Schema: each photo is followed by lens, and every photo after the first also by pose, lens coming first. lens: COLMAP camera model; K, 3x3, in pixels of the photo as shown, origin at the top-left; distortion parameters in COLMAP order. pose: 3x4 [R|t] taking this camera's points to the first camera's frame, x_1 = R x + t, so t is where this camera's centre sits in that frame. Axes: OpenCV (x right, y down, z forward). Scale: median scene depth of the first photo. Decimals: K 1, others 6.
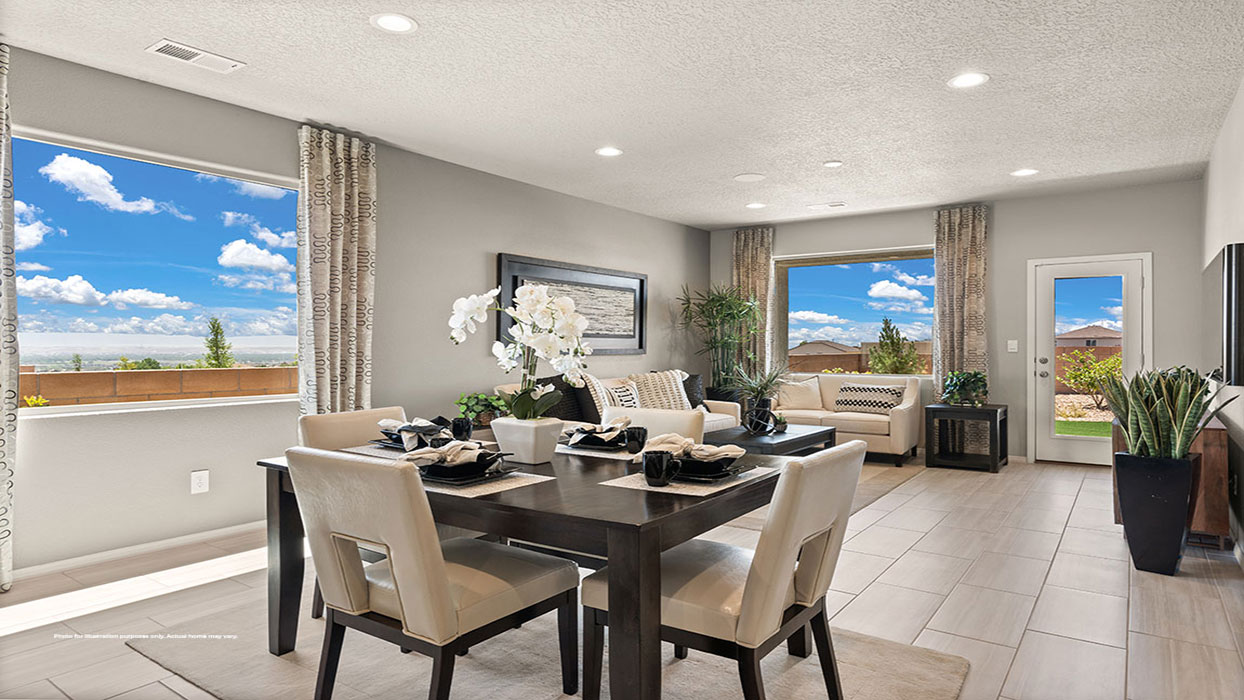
lens RADIAL K [[713.3, 0, 627.4], [0, 713.3, 347.0], [0, 0, 1]] dist [0.000260, 0.001946]
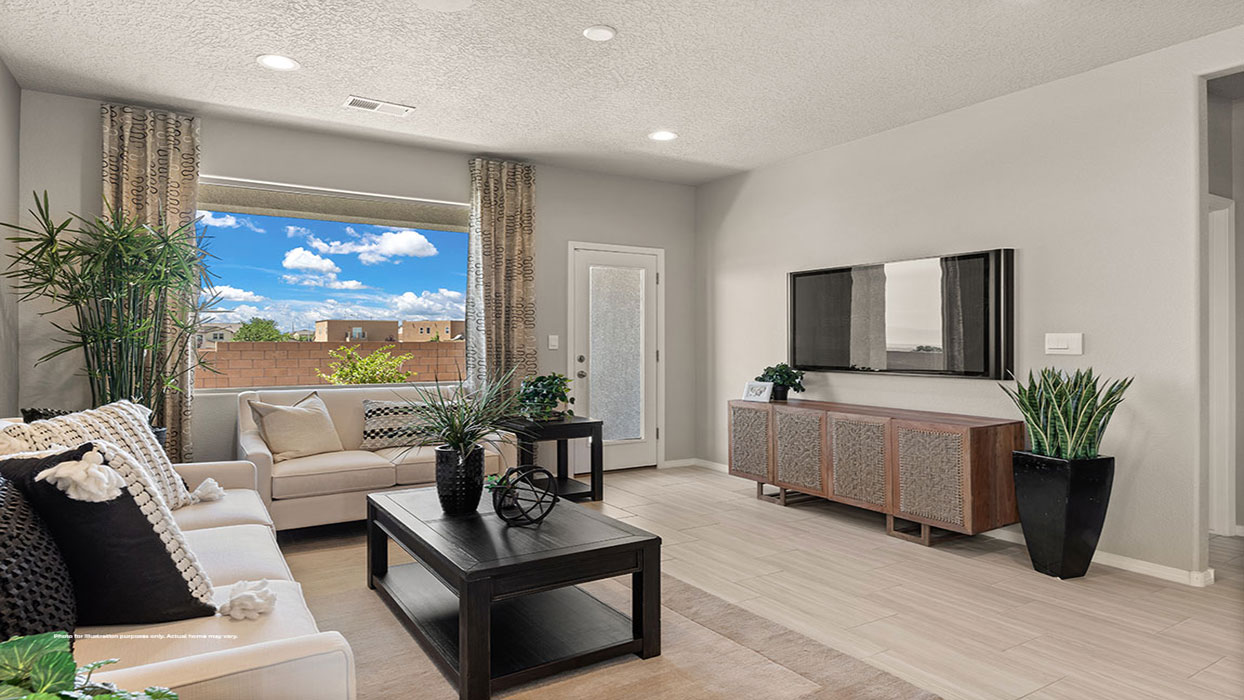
lens RADIAL K [[713.3, 0, 627.4], [0, 713.3, 347.0], [0, 0, 1]] dist [0.000260, 0.001946]
pose [[0.386050, -0.003993, 0.922469, -0.206777], [-0.003648, 0.999976, 0.005855, -0.000292], [-0.922470, -0.005626, 0.386027, 0.620313]]
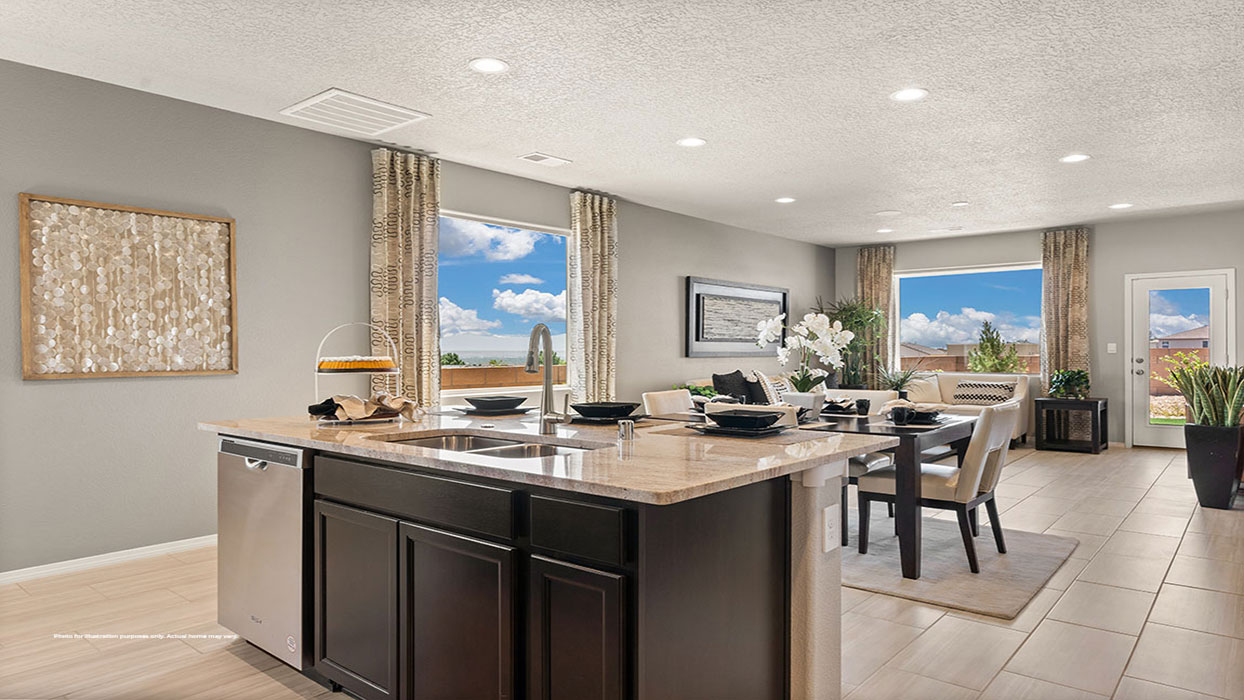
lens RADIAL K [[758.6, 0, 630.9], [0, 758.6, 349.3], [0, 0, 1]] dist [0.003643, 0.002699]
pose [[0.997200, -0.002981, -0.074718, -0.159437], [0.002882, 0.999995, -0.001438, -0.000006], [0.074722, 0.001219, 0.997204, -0.313597]]
